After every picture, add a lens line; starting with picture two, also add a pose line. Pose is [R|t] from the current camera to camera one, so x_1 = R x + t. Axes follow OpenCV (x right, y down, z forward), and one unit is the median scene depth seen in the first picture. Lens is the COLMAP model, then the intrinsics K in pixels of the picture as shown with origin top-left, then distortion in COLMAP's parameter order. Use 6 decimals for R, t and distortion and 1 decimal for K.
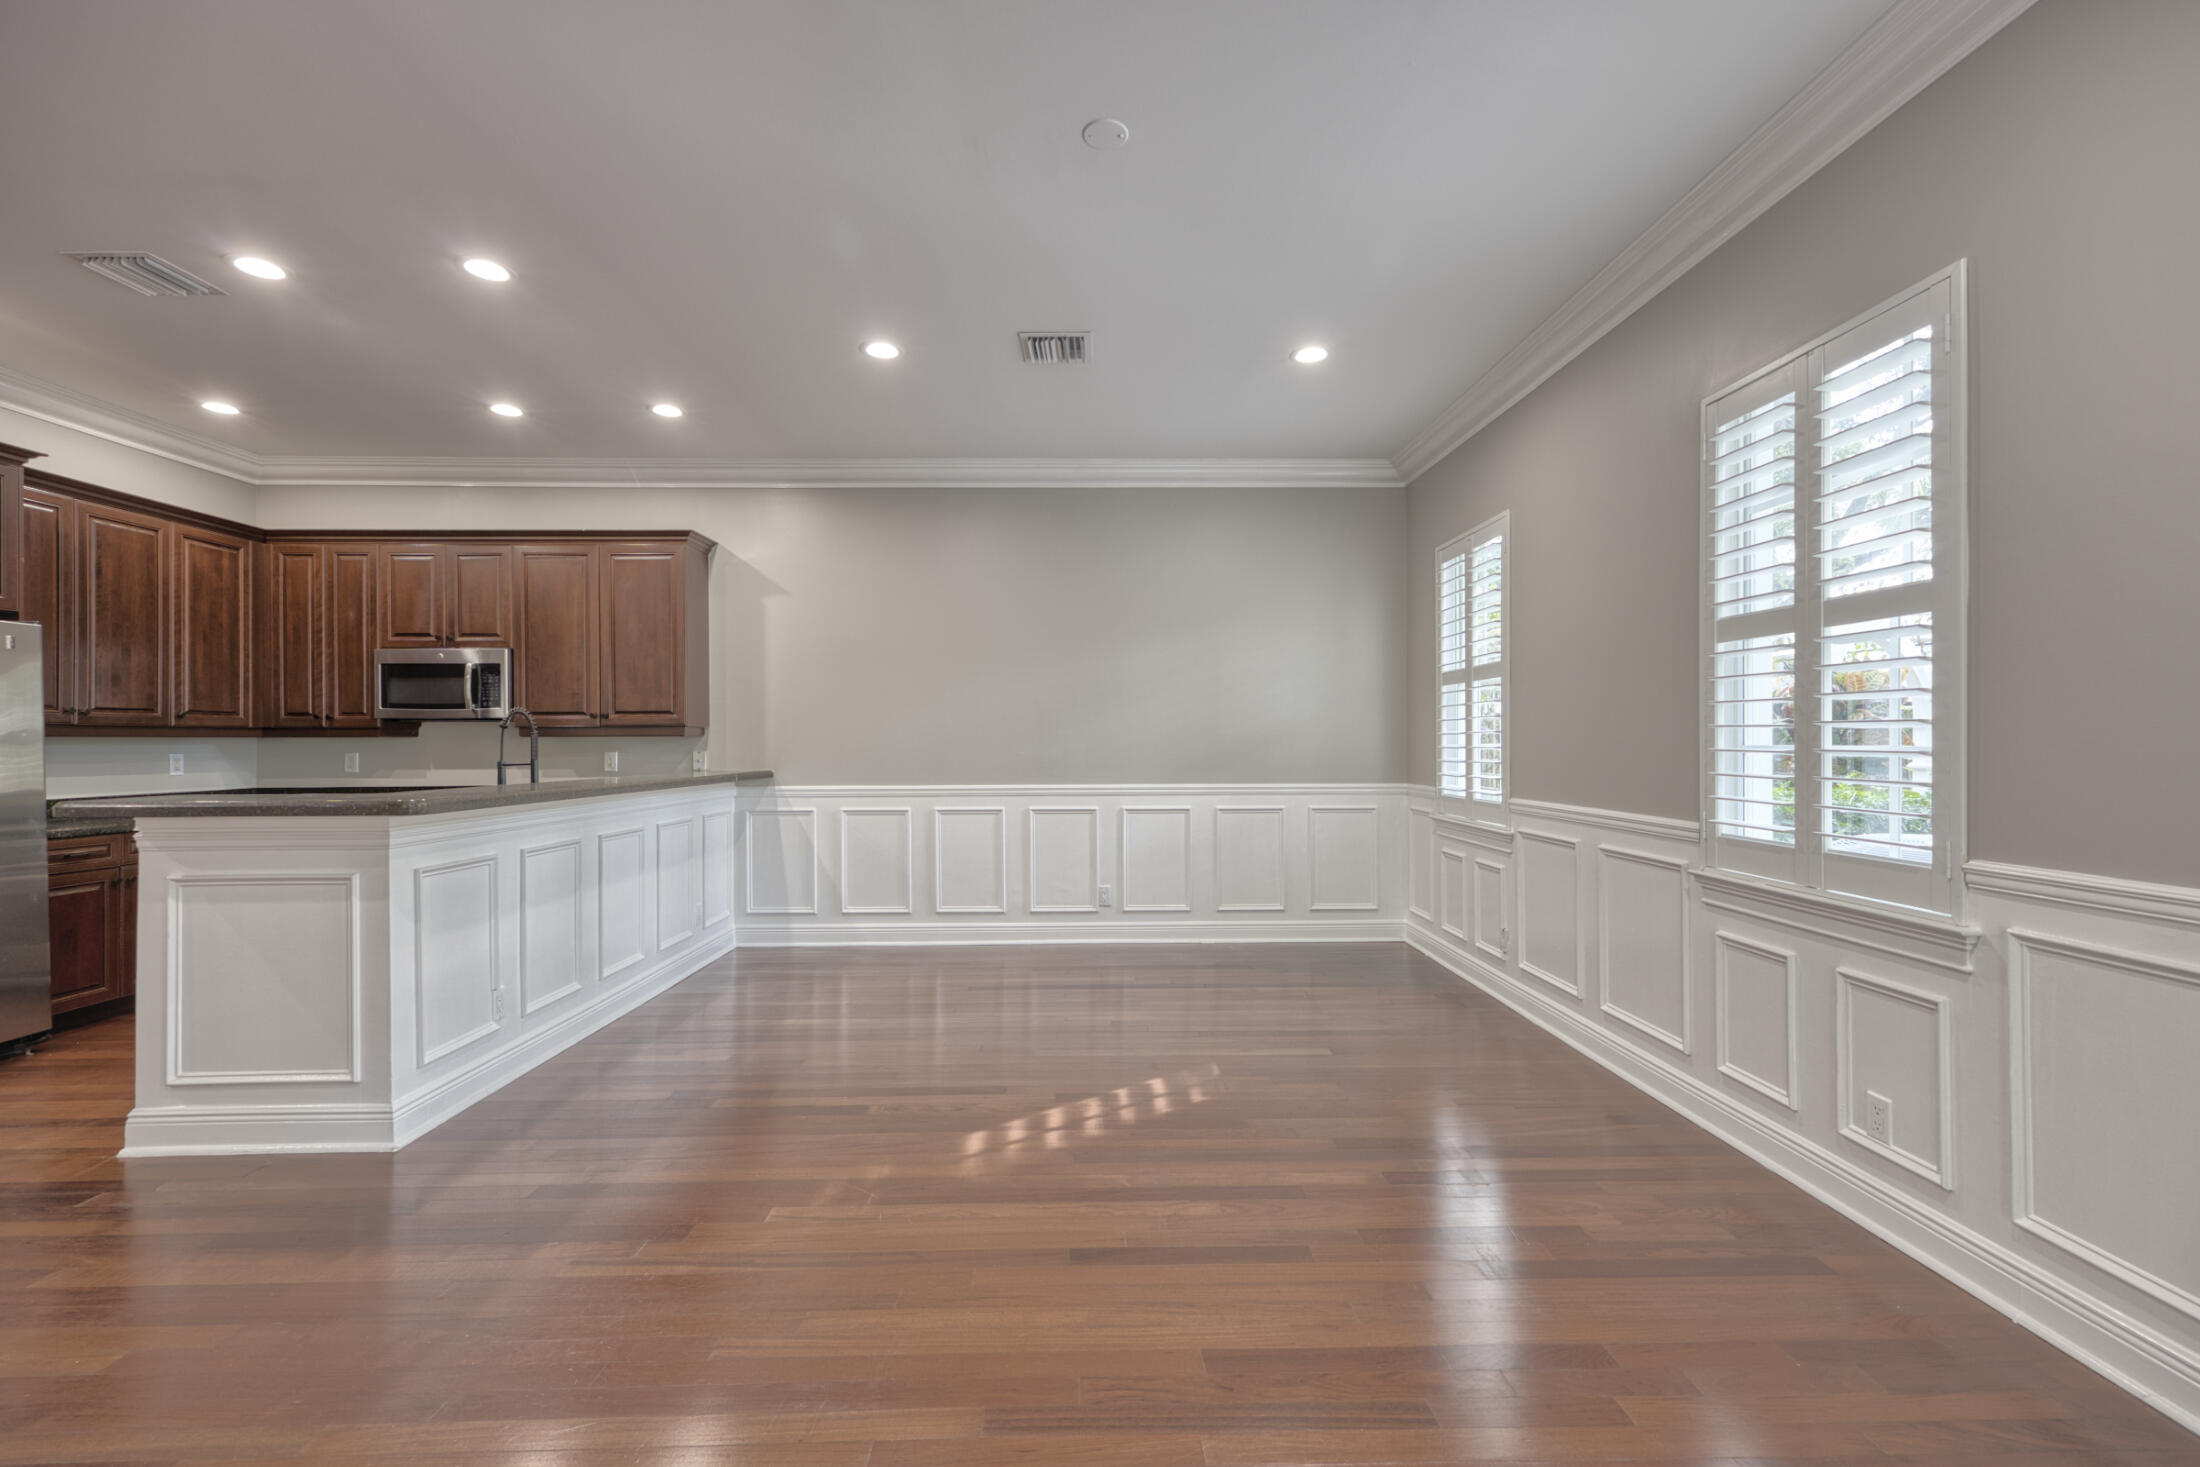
lens RADIAL K [[915.2, 0, 1108.7], [0, 915.2, 736.3], [0, 0, 1]] dist [-0.003207, -0.000074]
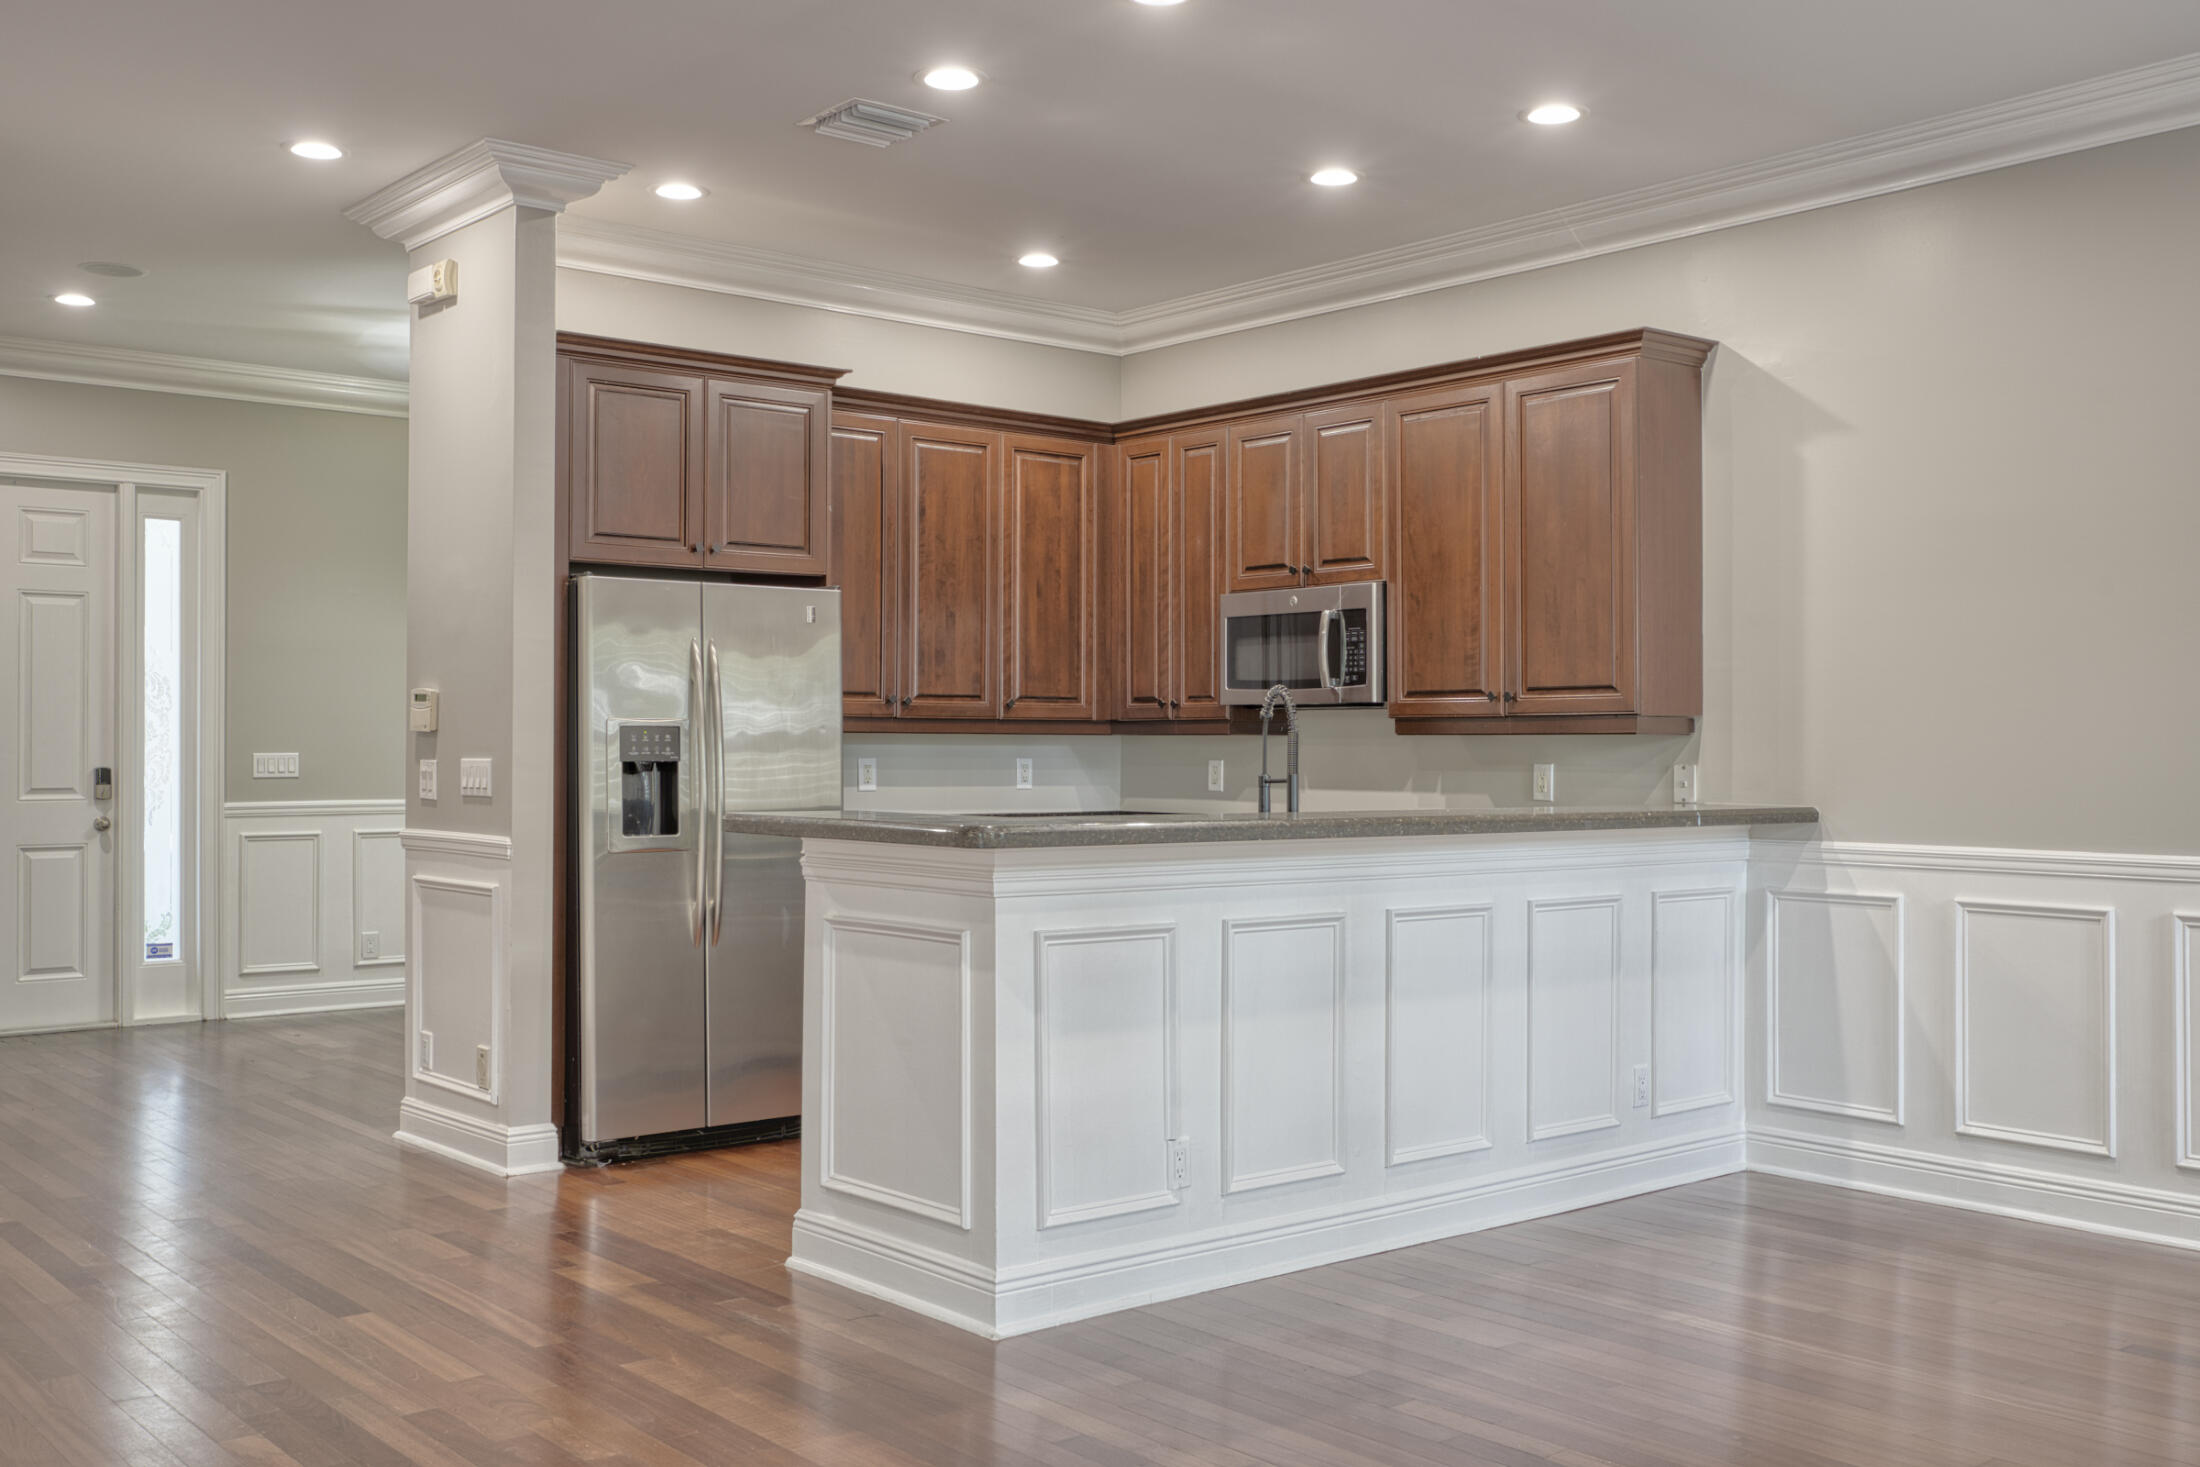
lens RADIAL K [[2084.1, 0, 1100.0], [0, 2084.1, 733.2], [0, 0, 1]] dist [-0.023378, 0.000000]
pose [[0.618579, 0.001153, -0.785722, 0.308820], [-0.002030, 0.999998, -0.000130, -0.000257], [0.785720, 0.001676, 0.618580, 0.060197]]
